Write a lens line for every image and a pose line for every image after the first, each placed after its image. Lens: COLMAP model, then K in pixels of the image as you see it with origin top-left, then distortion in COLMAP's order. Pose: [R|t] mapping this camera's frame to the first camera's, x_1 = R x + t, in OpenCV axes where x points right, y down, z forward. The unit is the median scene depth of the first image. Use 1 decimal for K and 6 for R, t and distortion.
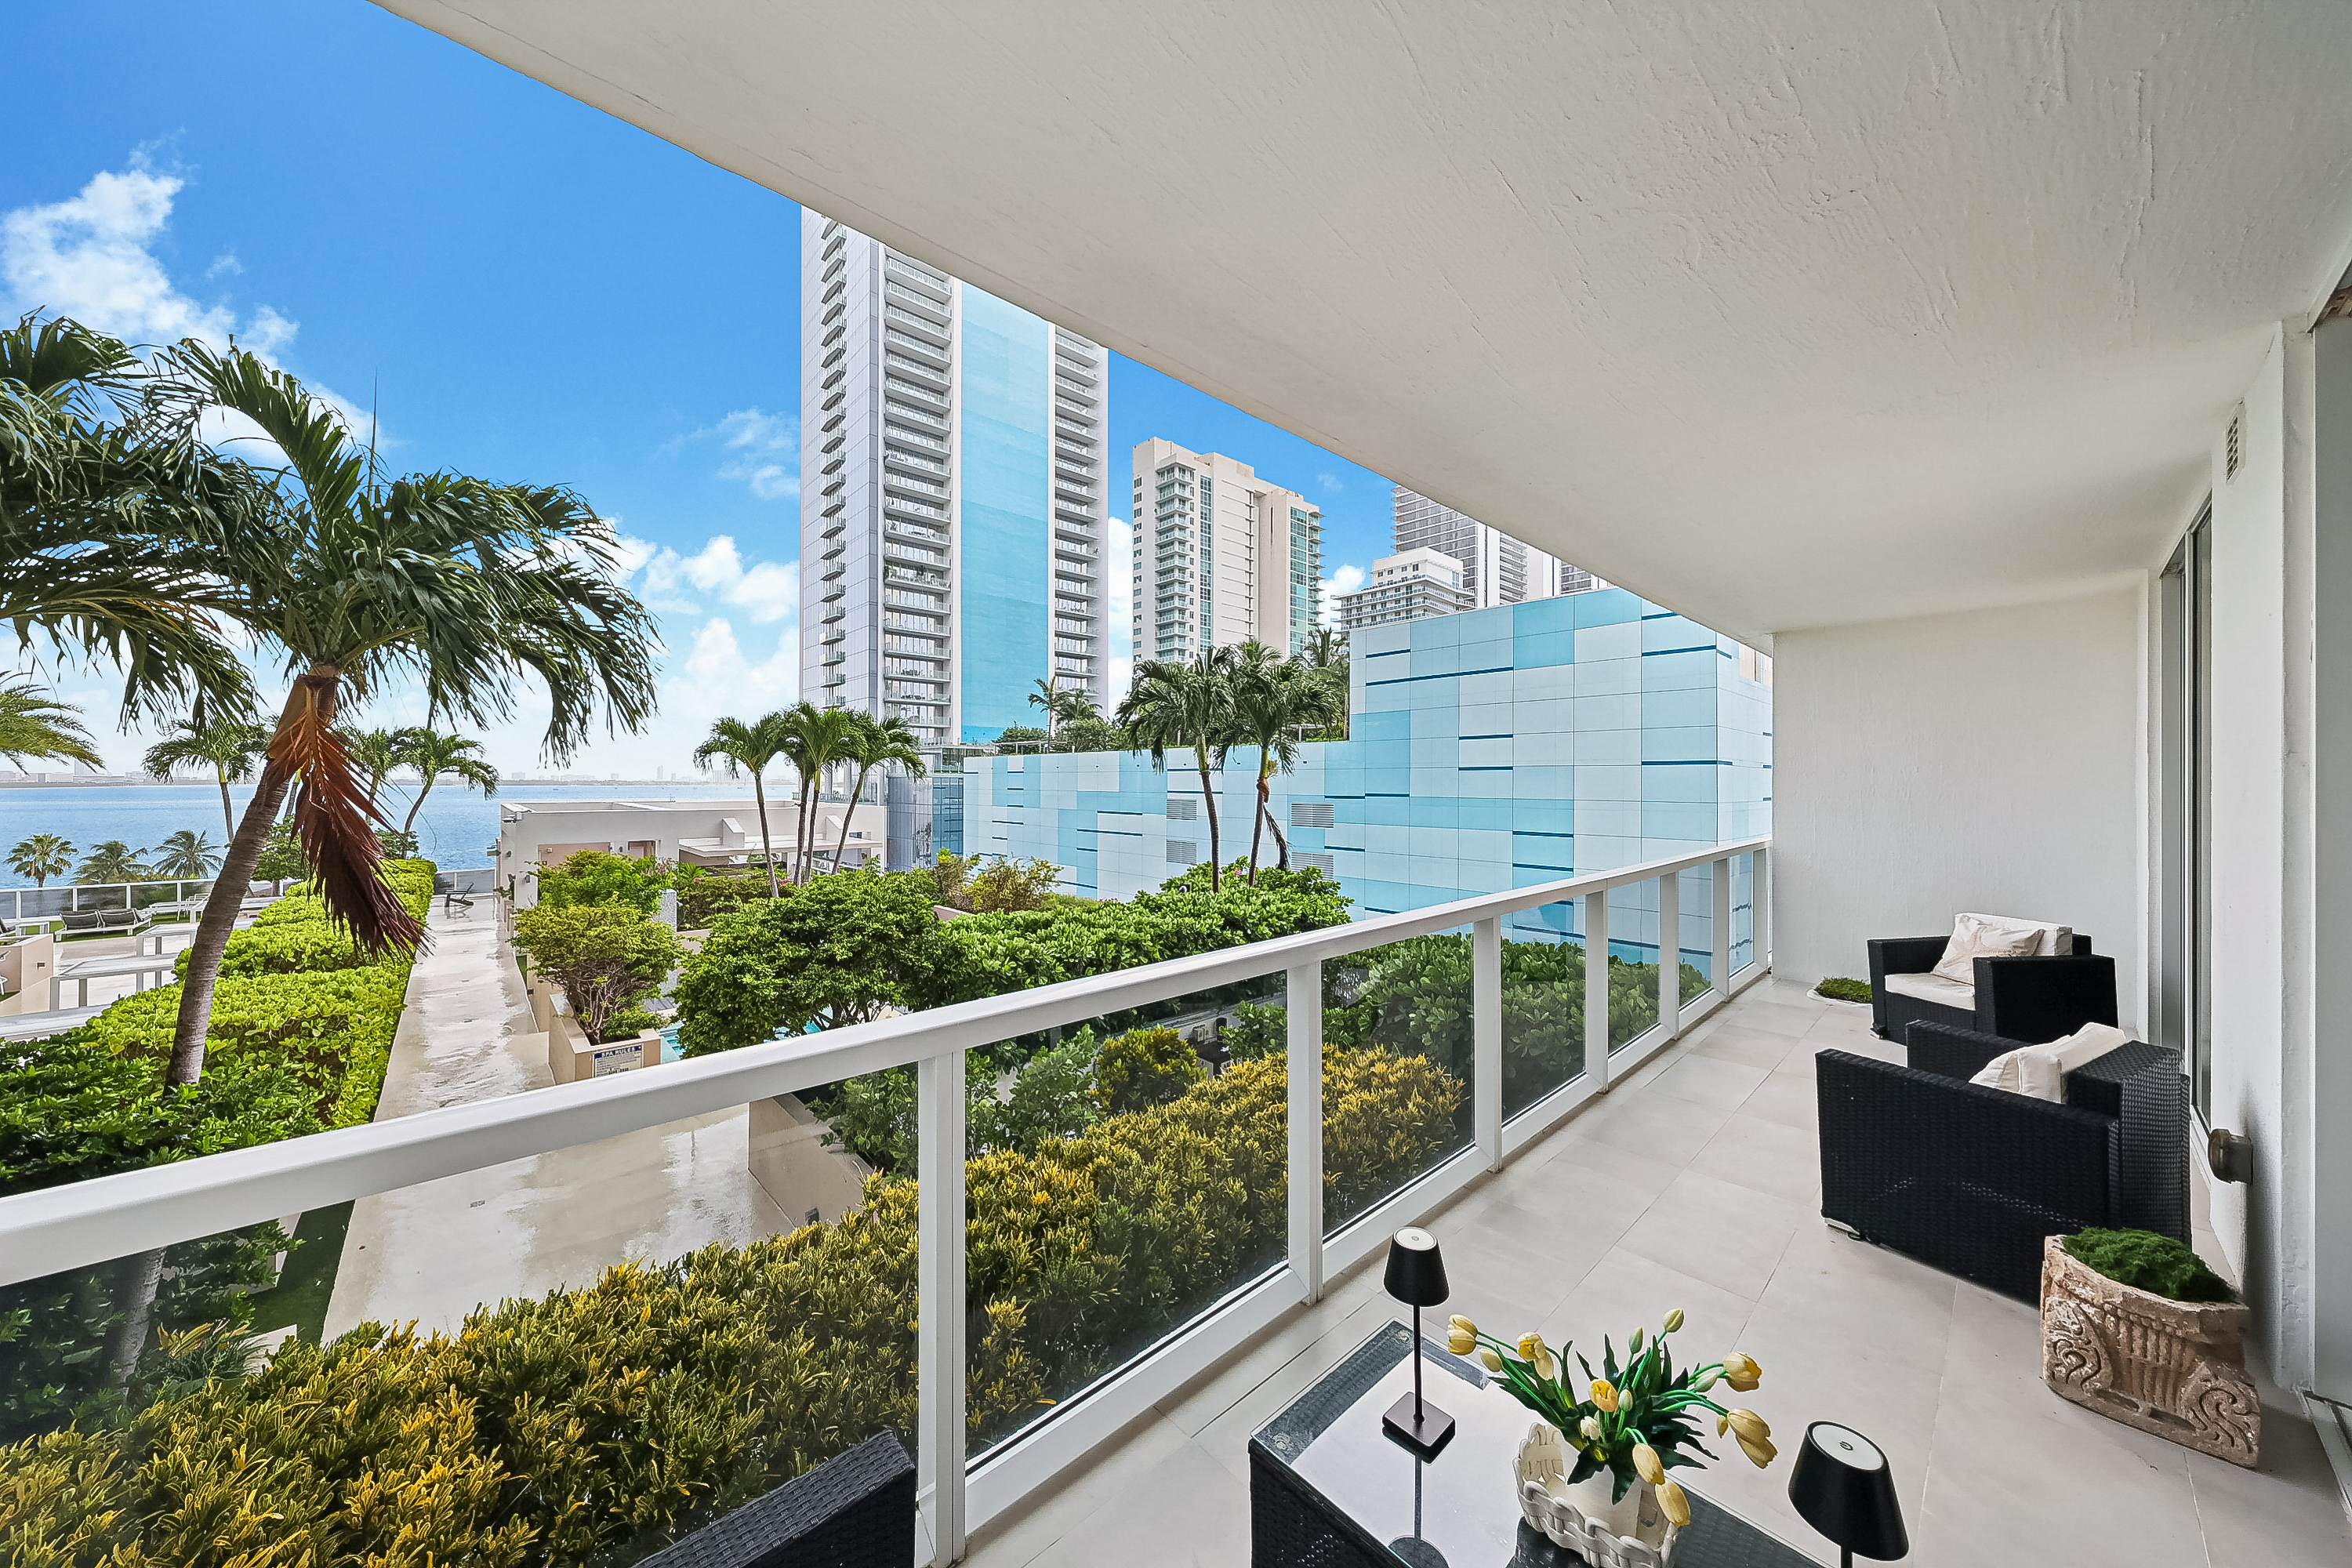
lens RADIAL K [[810.5, 0, 1191.2], [0, 810.5, 780.5], [0, 0, 1]] dist [0.003251, -0.000048]
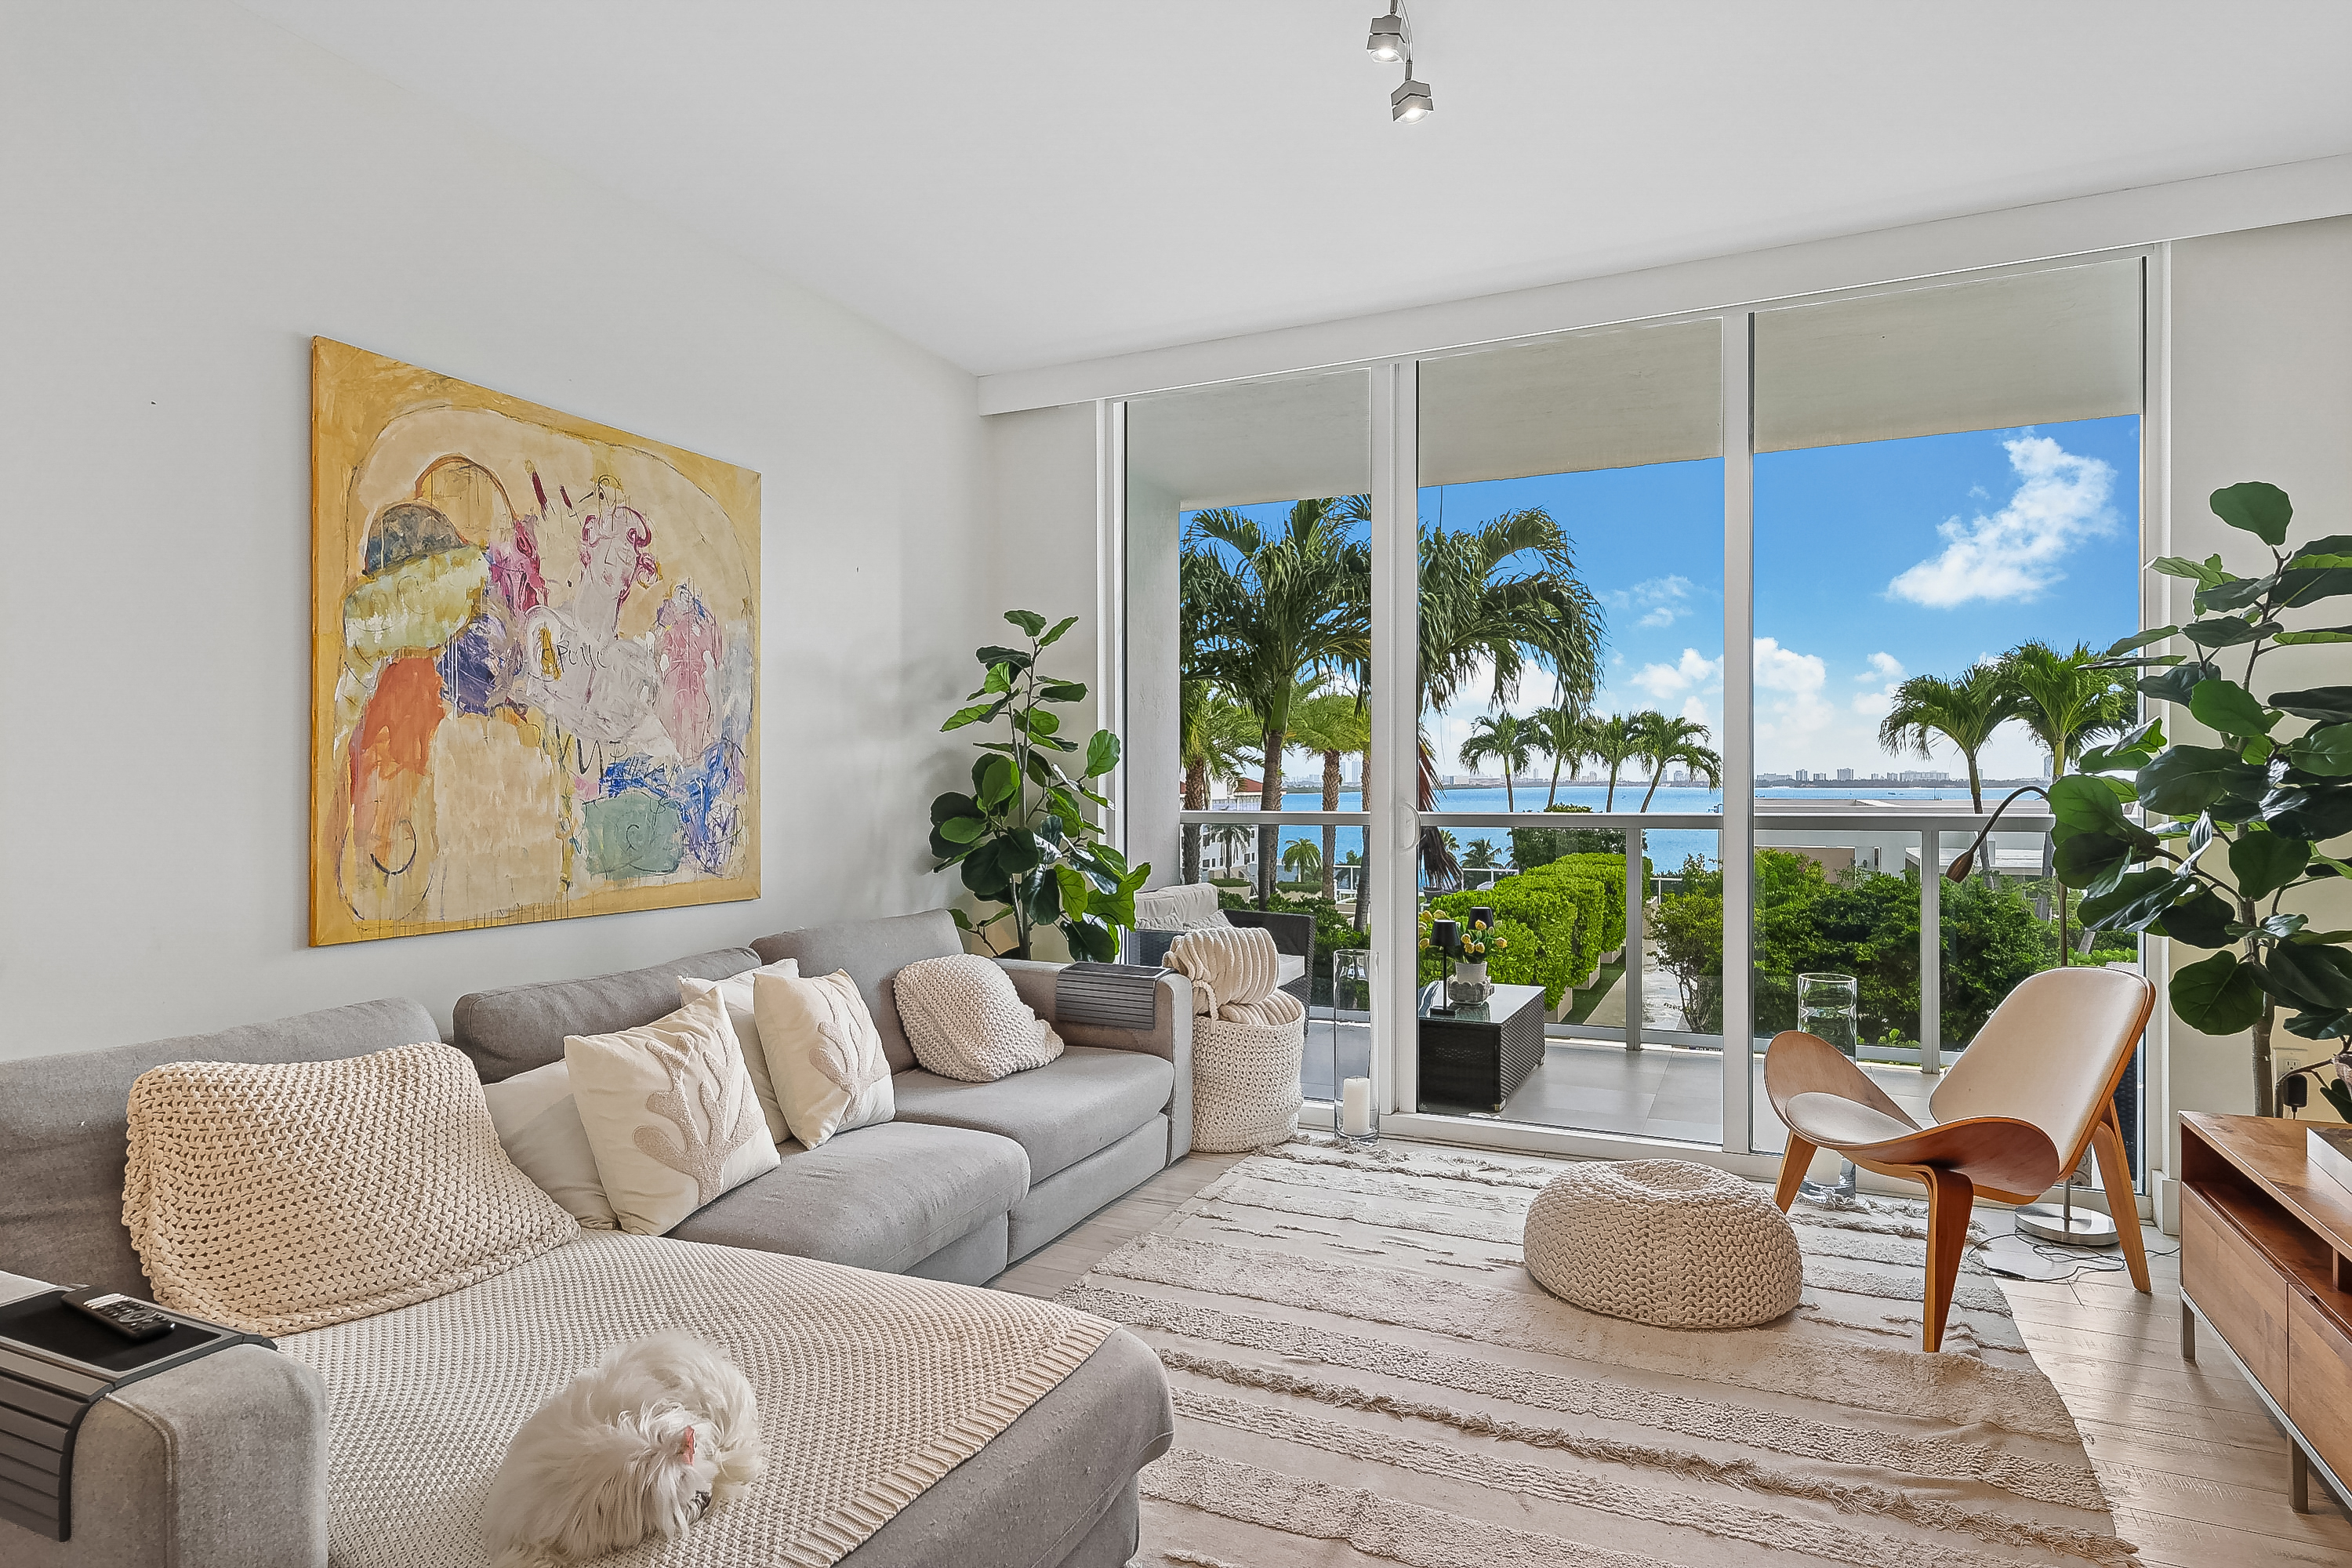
lens RADIAL K [[1354.8, 0, 1122.1], [0, 1354.8, 769.6], [0, 0, 1]] dist [0.004183, 0.000531]
pose [[0.361717, -0.014009, -0.932183, 0.297784], [0.005417, 0.999902, -0.012925, 0.018523], [0.932272, -0.000375, 0.361757, -0.109238]]
